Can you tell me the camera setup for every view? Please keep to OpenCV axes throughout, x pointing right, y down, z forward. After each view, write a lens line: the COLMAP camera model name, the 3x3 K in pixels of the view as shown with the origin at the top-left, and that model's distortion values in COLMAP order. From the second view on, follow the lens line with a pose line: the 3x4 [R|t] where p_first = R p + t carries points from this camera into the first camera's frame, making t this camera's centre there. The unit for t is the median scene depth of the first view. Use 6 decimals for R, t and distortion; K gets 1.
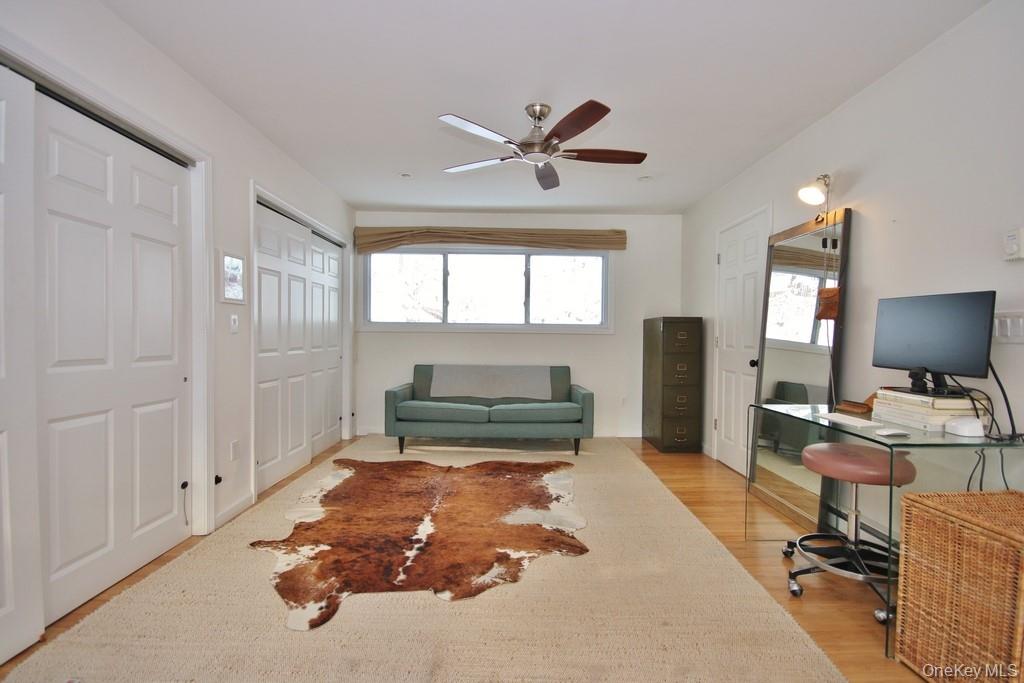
lens RADIAL K [[500.4, 0, 512.3], [0, 500.4, 348.9], [0, 0, 1]] dist [0.003896, 0.000930]
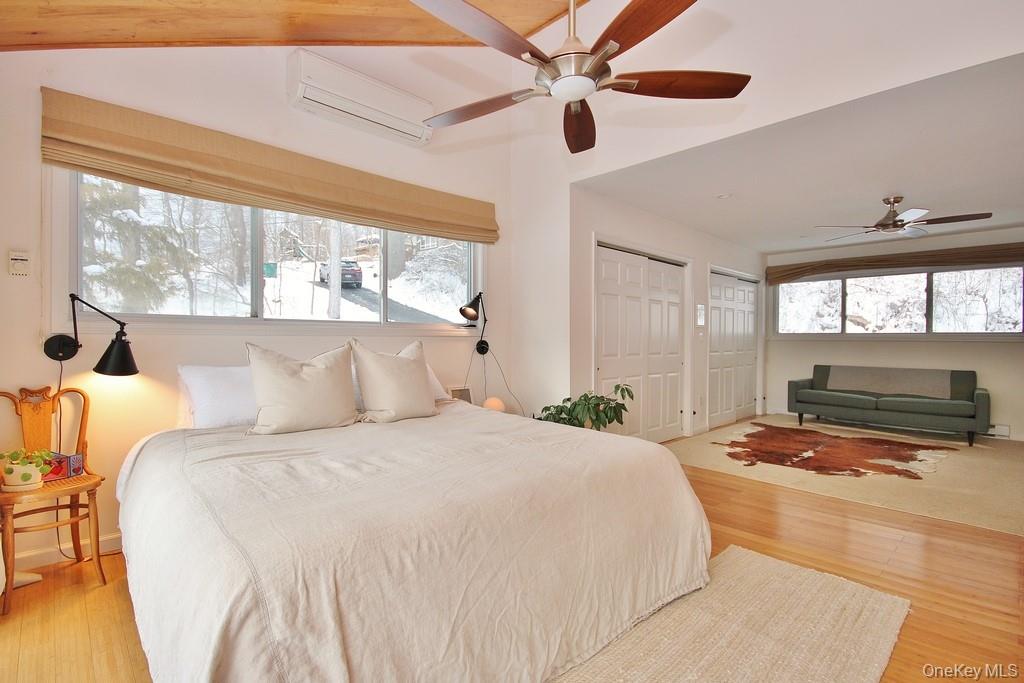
lens RADIAL K [[476.5, 0, 512.0], [0, 476.5, 341.5], [0, 0, 1]] dist [-0.001757, -0.000163]
pose [[0.699169, -0.000324, -0.714957, 0.172126], [-0.019466, 0.999621, -0.019489, 0.011014], [0.714692, 0.027544, 0.698897, -0.537192]]
